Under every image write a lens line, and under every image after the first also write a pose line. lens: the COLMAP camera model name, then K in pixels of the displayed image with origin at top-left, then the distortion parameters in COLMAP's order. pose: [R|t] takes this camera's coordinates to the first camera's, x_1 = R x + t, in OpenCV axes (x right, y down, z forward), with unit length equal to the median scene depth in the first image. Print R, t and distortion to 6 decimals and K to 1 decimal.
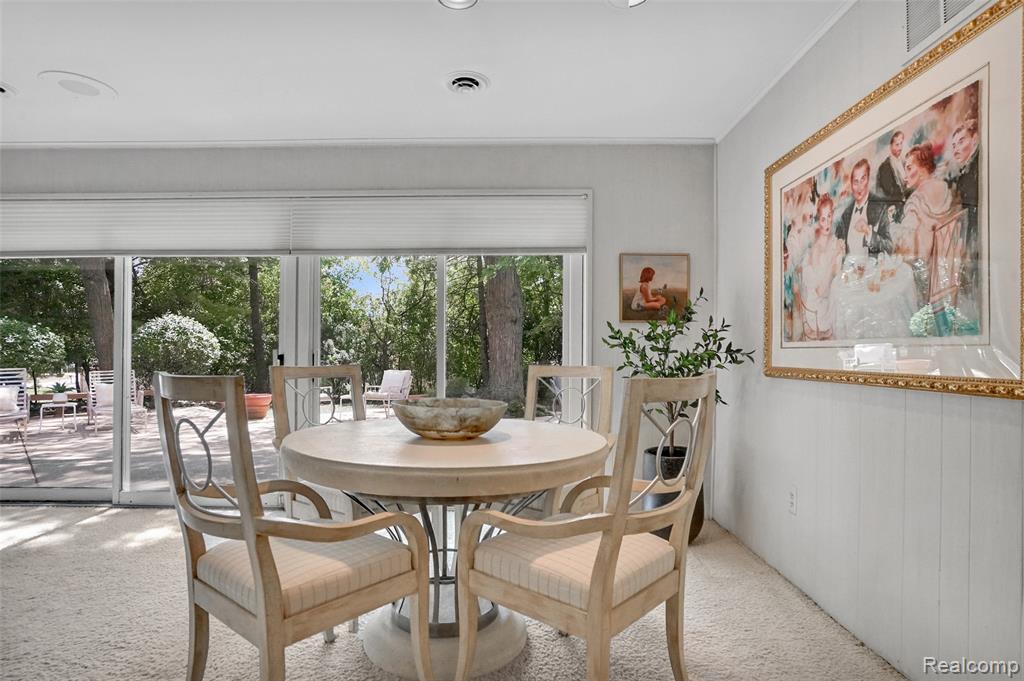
lens RADIAL K [[555.0, 0, 512.0], [0, 555.0, 340.5], [0, 0, 1]] dist [0.000810, 0.000303]
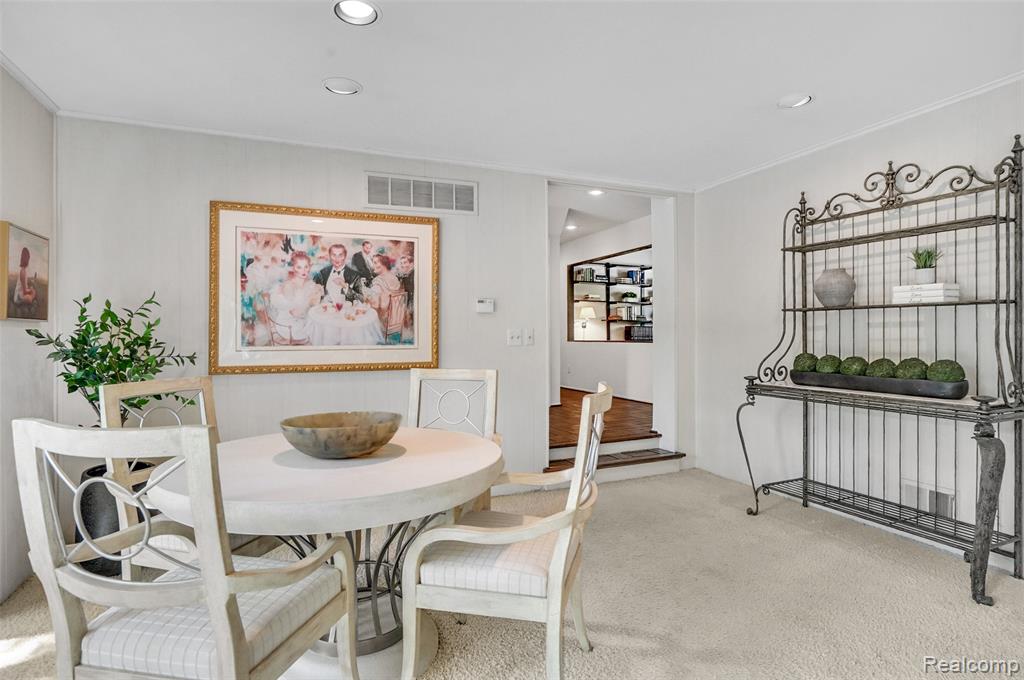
lens RADIAL K [[536.5, 0, 512.0], [0, 536.5, 340.0], [0, 0, 1]] dist [-0.000213, -0.000067]
pose [[-0.391616, -0.012348, 0.920046, -1.146991], [-0.018717, 0.999810, 0.005451, -0.038780], [-0.919938, -0.015086, -0.391773, 1.139430]]
